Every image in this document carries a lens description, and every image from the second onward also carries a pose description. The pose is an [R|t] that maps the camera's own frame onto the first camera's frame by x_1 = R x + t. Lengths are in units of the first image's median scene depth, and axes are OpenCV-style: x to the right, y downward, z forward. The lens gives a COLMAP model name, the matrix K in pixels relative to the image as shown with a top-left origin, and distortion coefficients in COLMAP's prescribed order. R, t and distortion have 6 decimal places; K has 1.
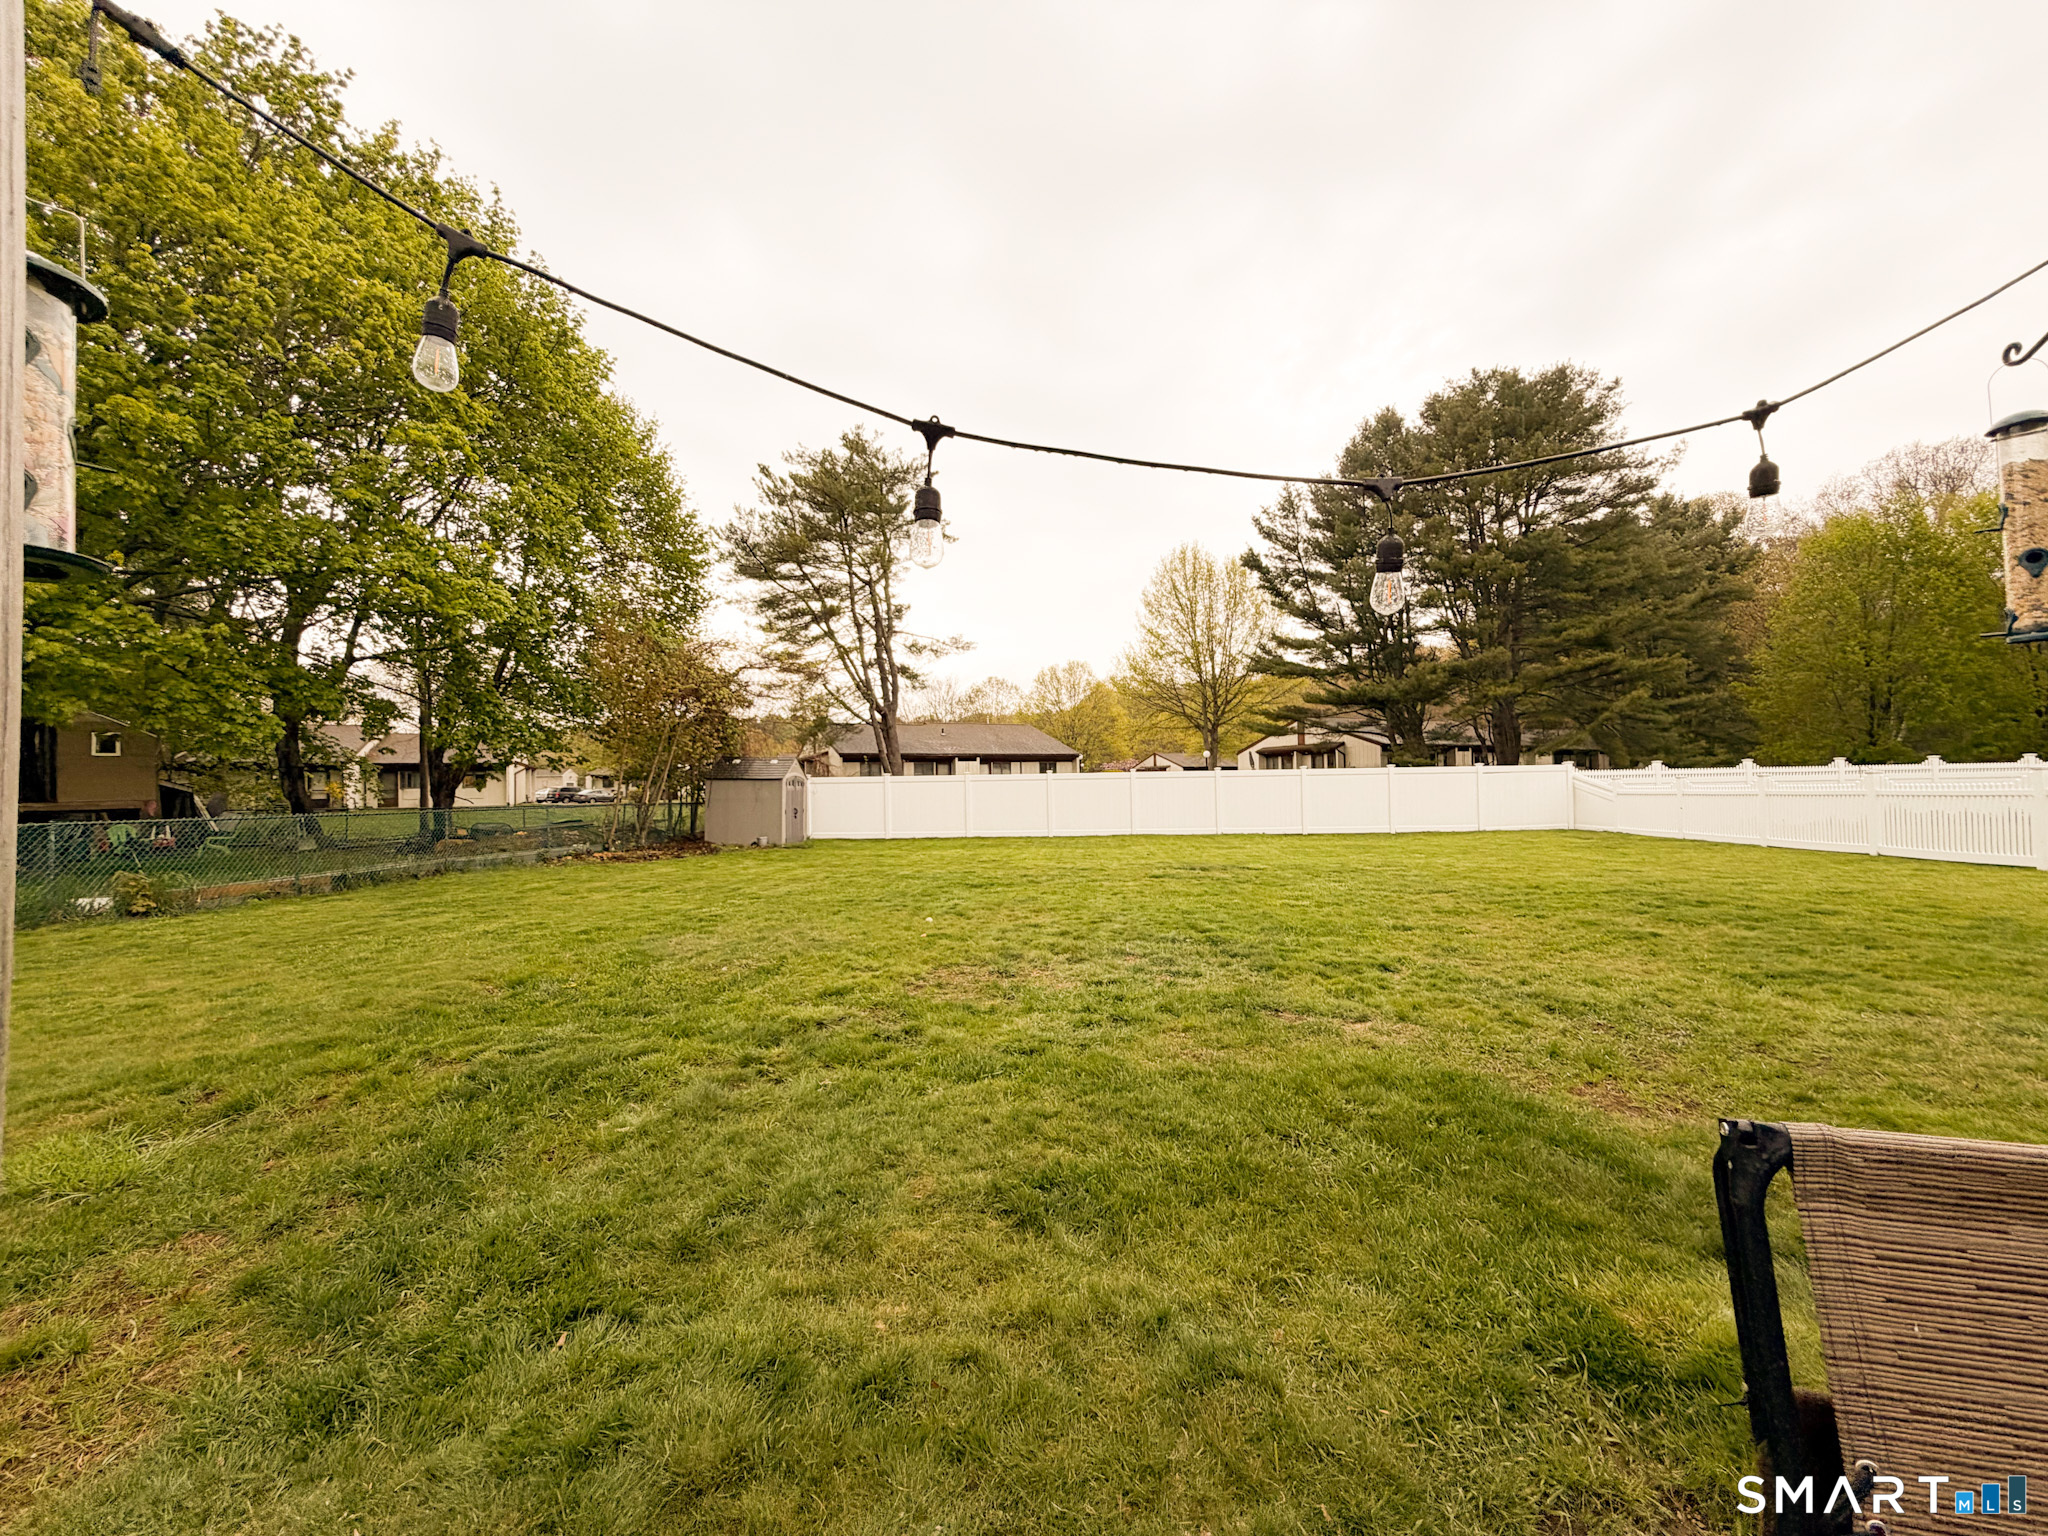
lens RADIAL K [[814.5, 0, 1014.8], [0, 814.5, 768.0], [0, 0, 1]] dist [0.000269, 0.000249]
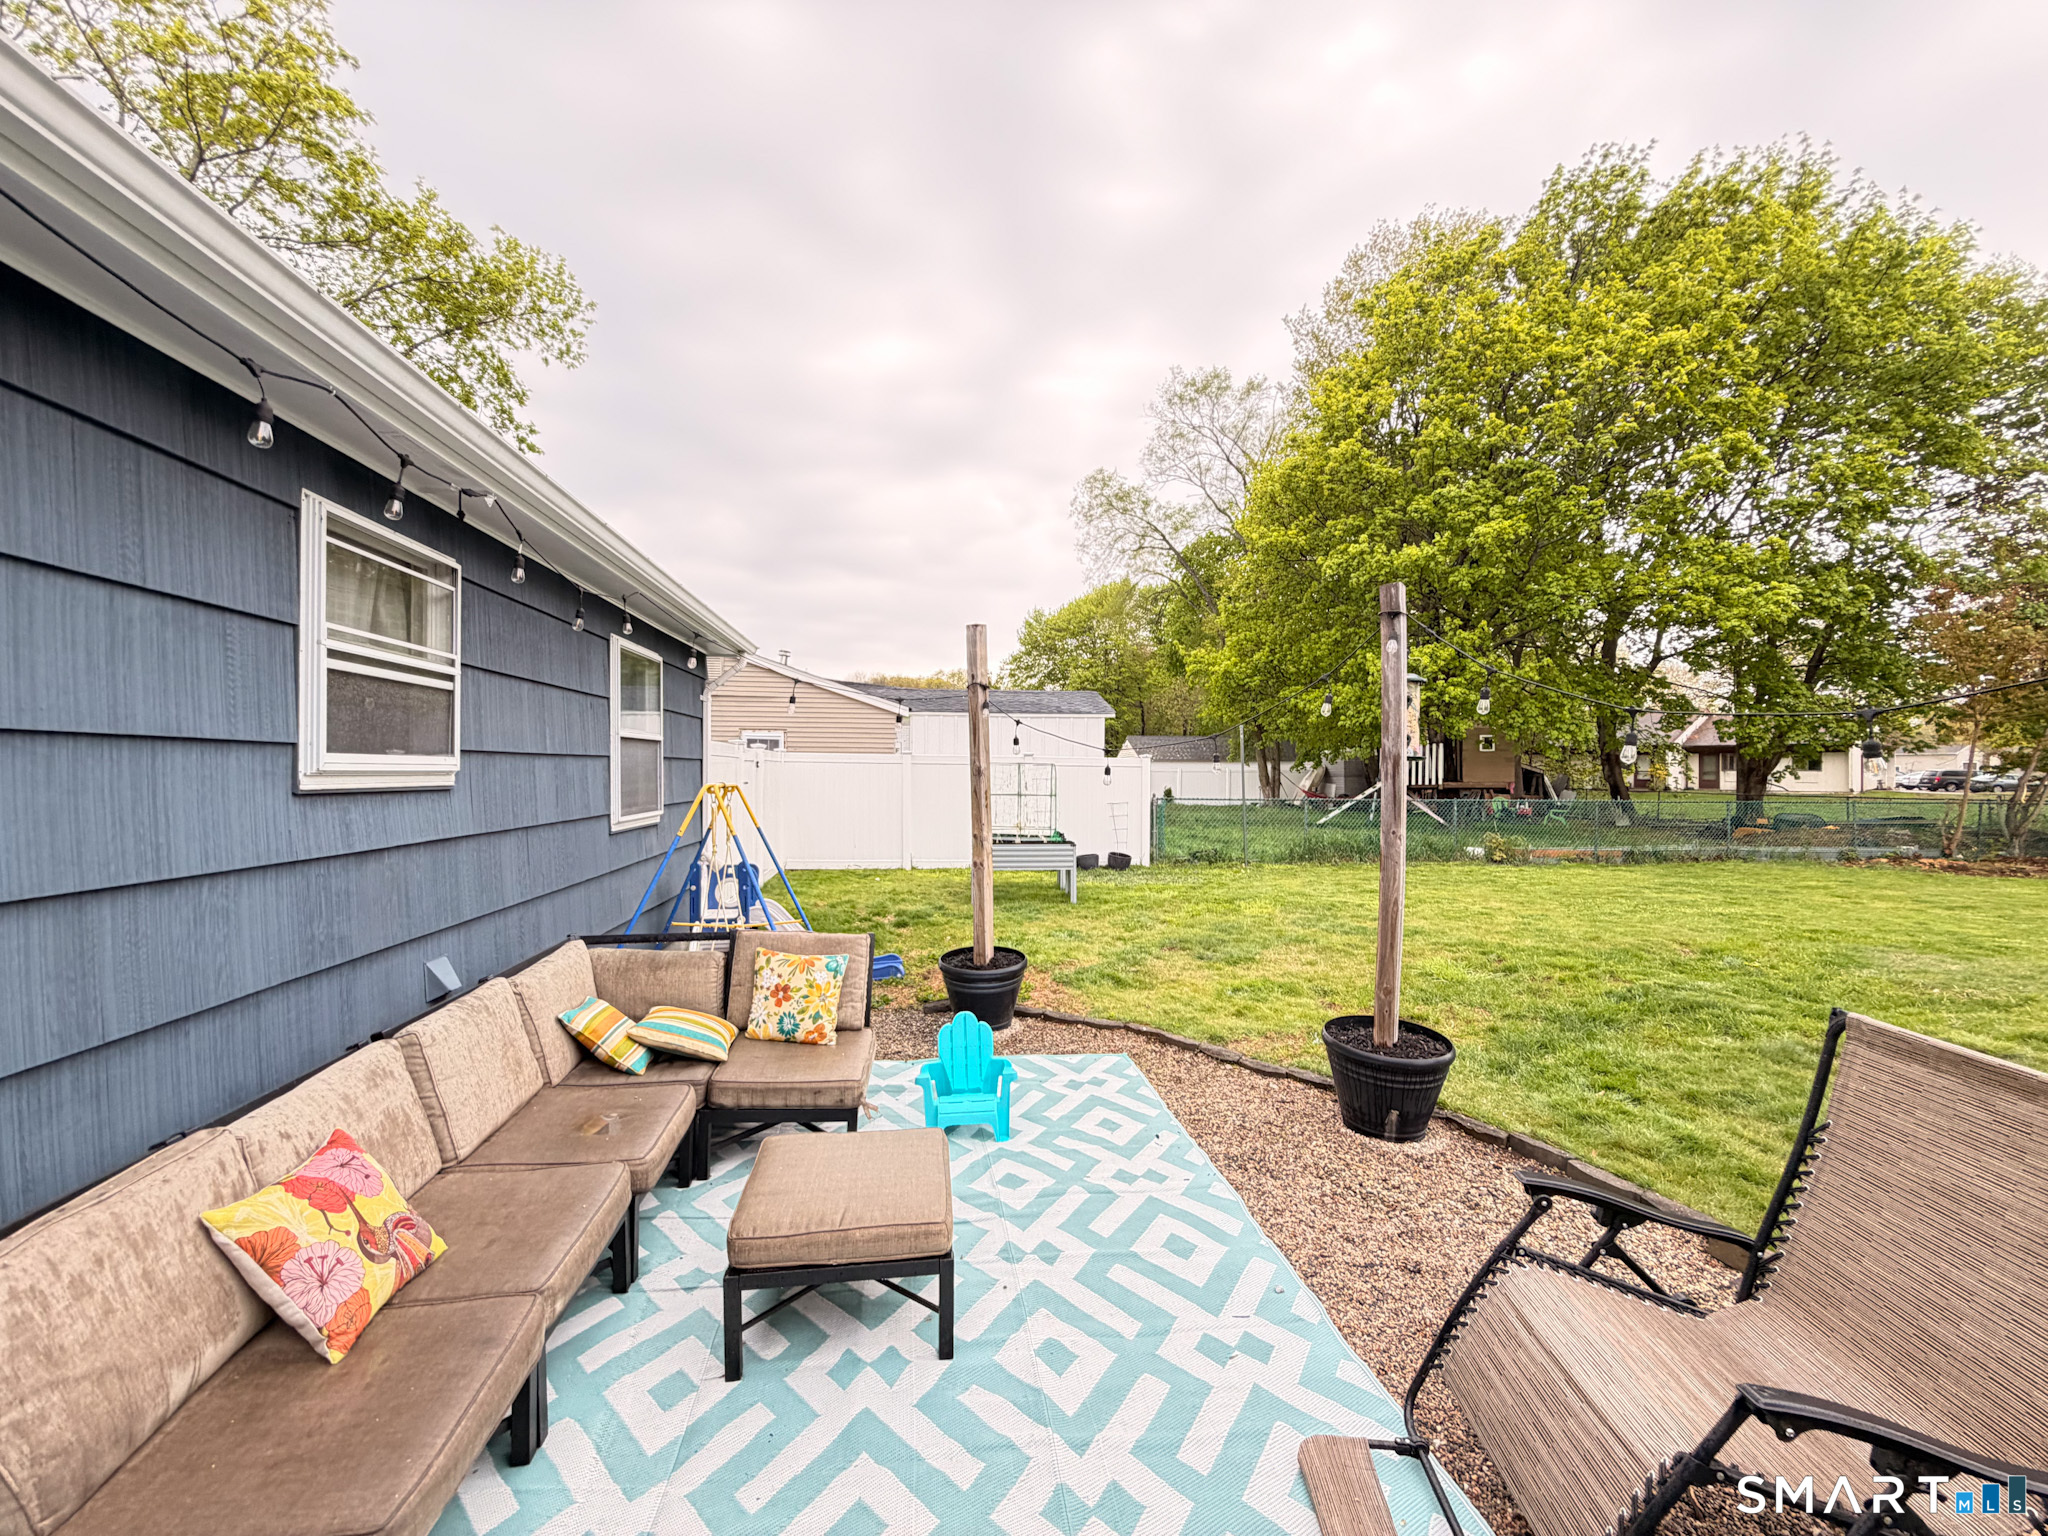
lens RADIAL K [[817.4, 0, 1028.9], [0, 817.4, 771.2], [0, 0, 1]] dist [0.001115, -0.000631]
pose [[0.206202, 0.017595, -0.978351, 0.087288], [0.014446, 0.999675, 0.021023, -0.012540], [0.978403, -0.018468, 0.205881, -0.061779]]
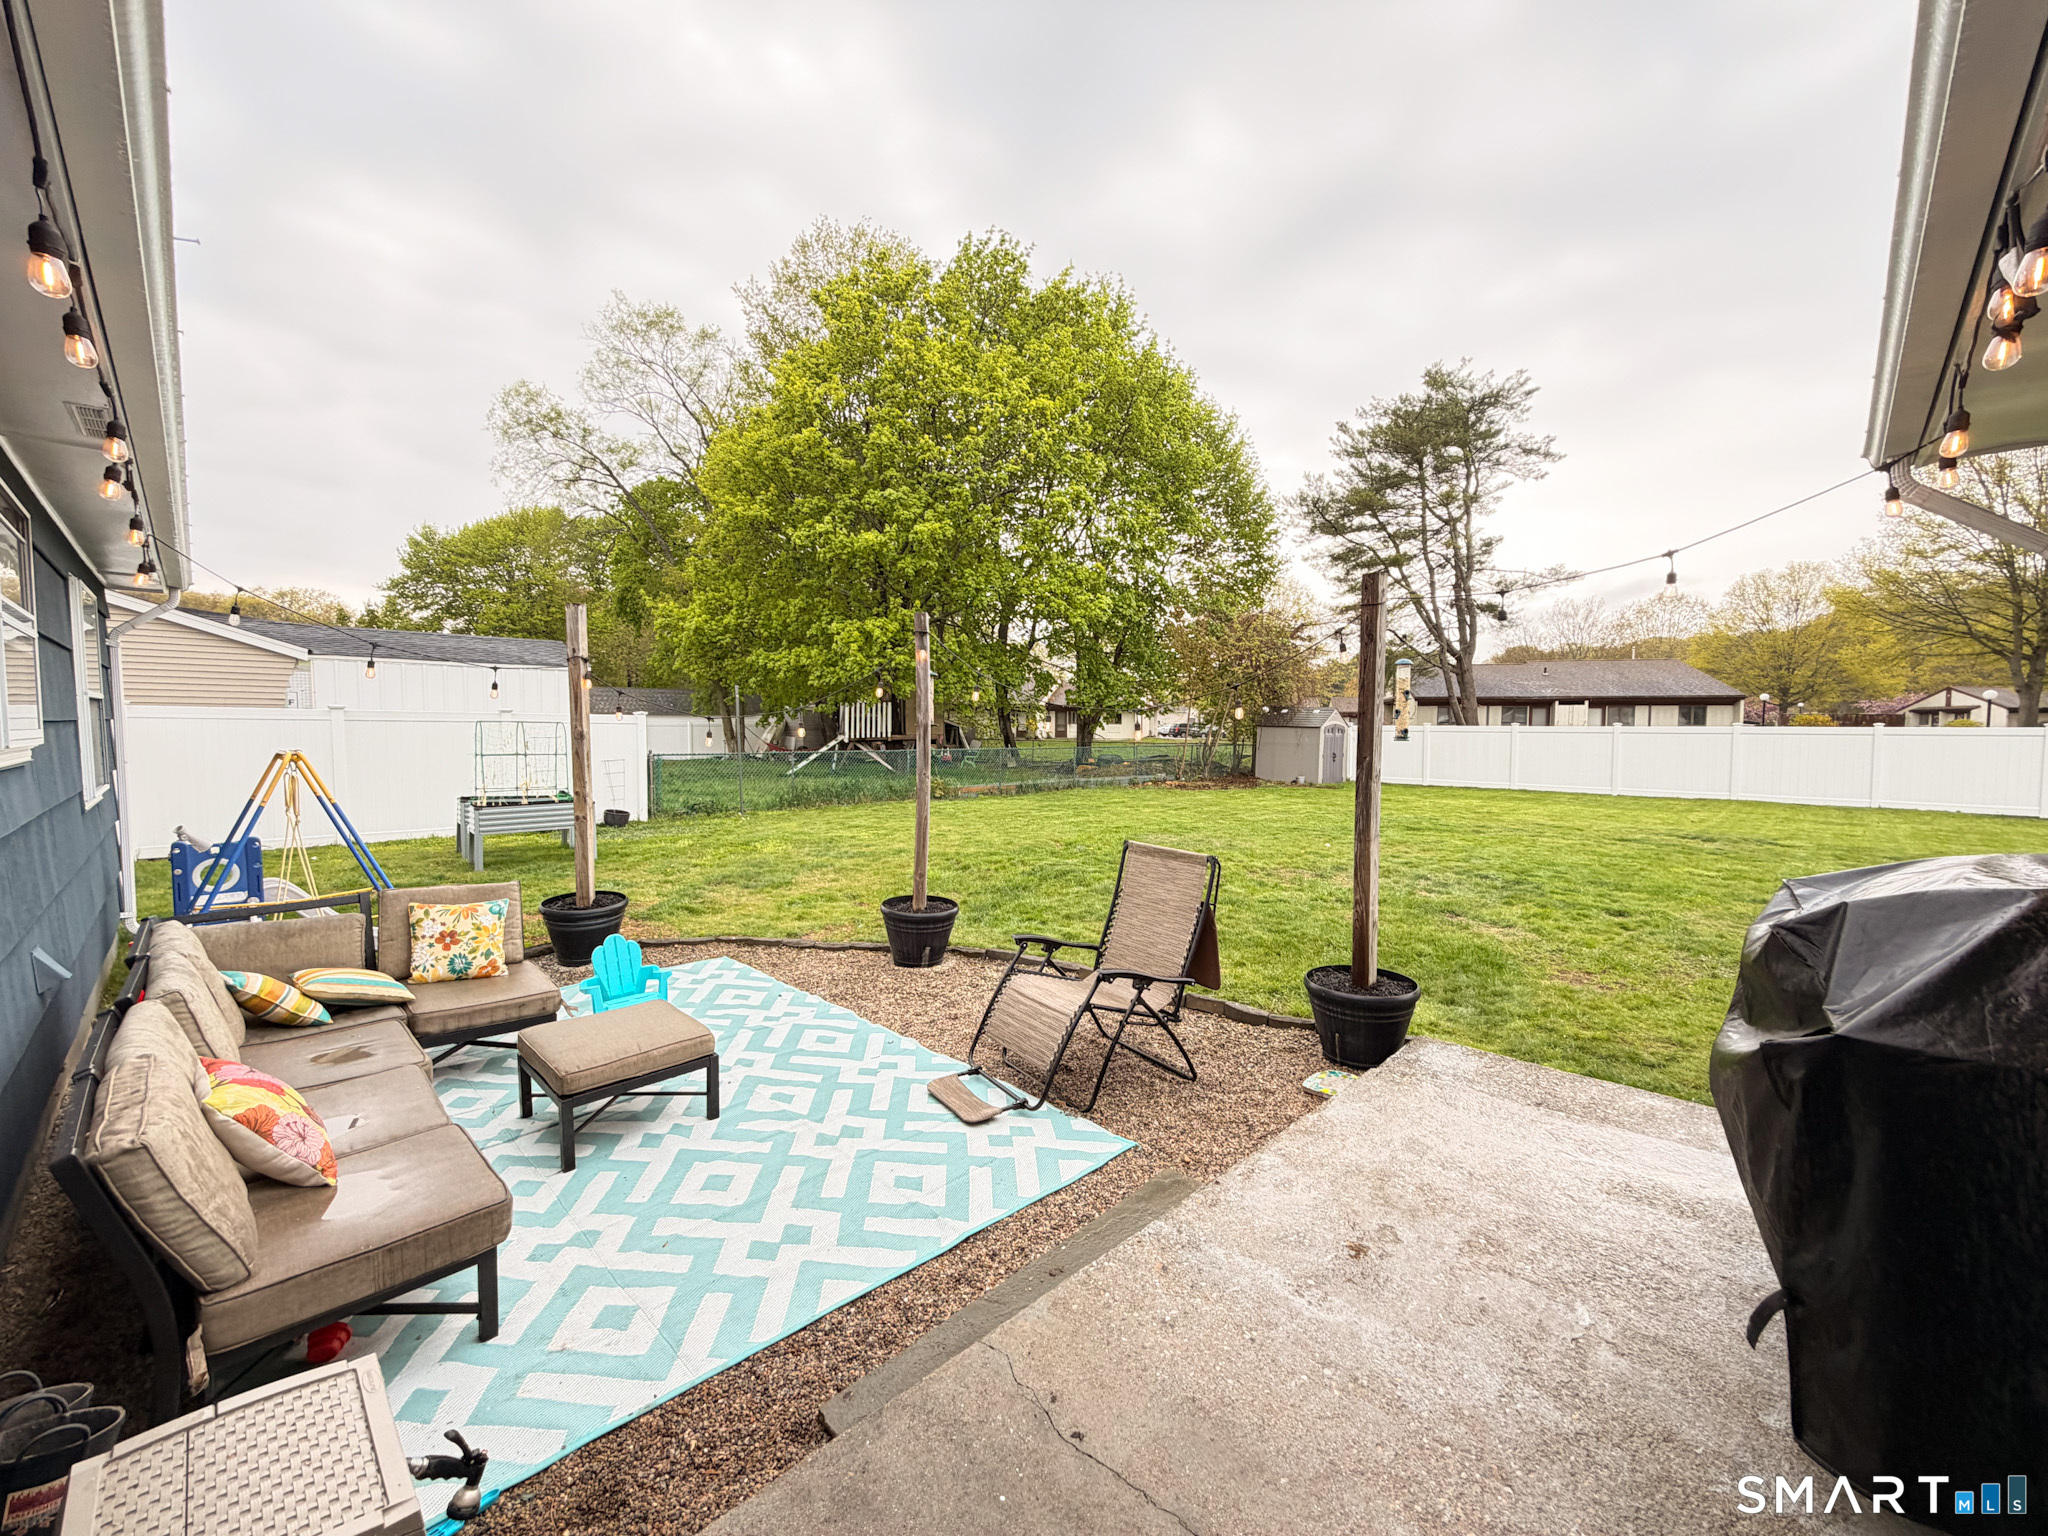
lens RADIAL K [[814.9, 0, 1024.0], [0, 814.9, 769.2], [0, 0, 1]] dist [-0.002162, 0.000616]
pose [[0.756901, 0.054266, -0.651272, 0.127880], [-0.001236, 0.996664, 0.081609, -0.017721], [0.653528, -0.060965, 0.754443, -0.122129]]
